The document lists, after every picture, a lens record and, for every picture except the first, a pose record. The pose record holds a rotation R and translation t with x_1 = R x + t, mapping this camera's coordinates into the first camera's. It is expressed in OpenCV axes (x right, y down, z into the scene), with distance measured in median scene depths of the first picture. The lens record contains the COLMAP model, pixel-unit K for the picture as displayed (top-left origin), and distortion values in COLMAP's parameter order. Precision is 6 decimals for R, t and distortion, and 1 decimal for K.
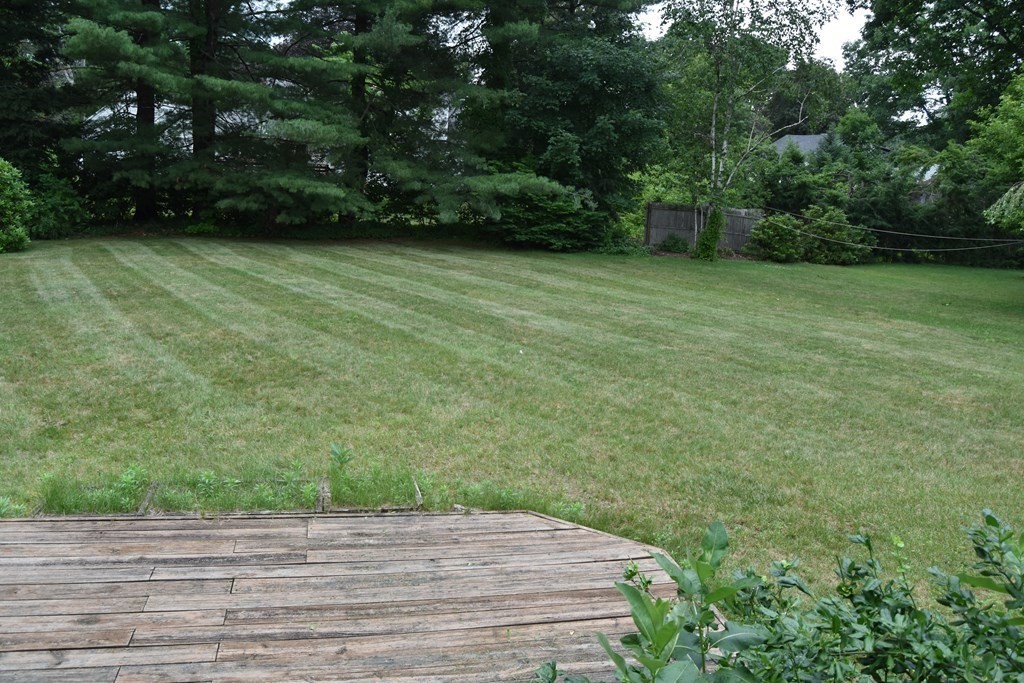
lens RADIAL K [[808.9, 0, 514.0], [0, 808.9, 338.7], [0, 0, 1]] dist [-0.075947, 0.001202]
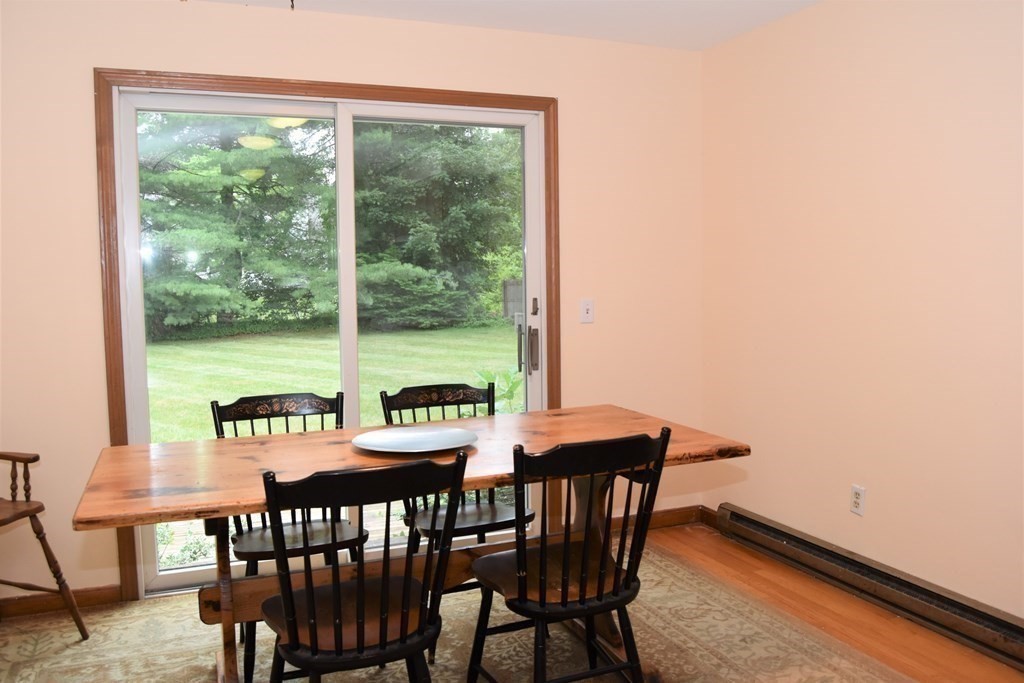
lens RADIAL K [[808.9, 0, 509.8], [0, 808.9, 341.7], [0, 0, 1]] dist [-0.075947, 0.001202]
pose [[0.982941, -0.093676, 0.158277, -0.011212], [0.109700, 0.989345, -0.095724, 0.028645], [-0.147624, 0.111454, 0.982744, -0.109931]]
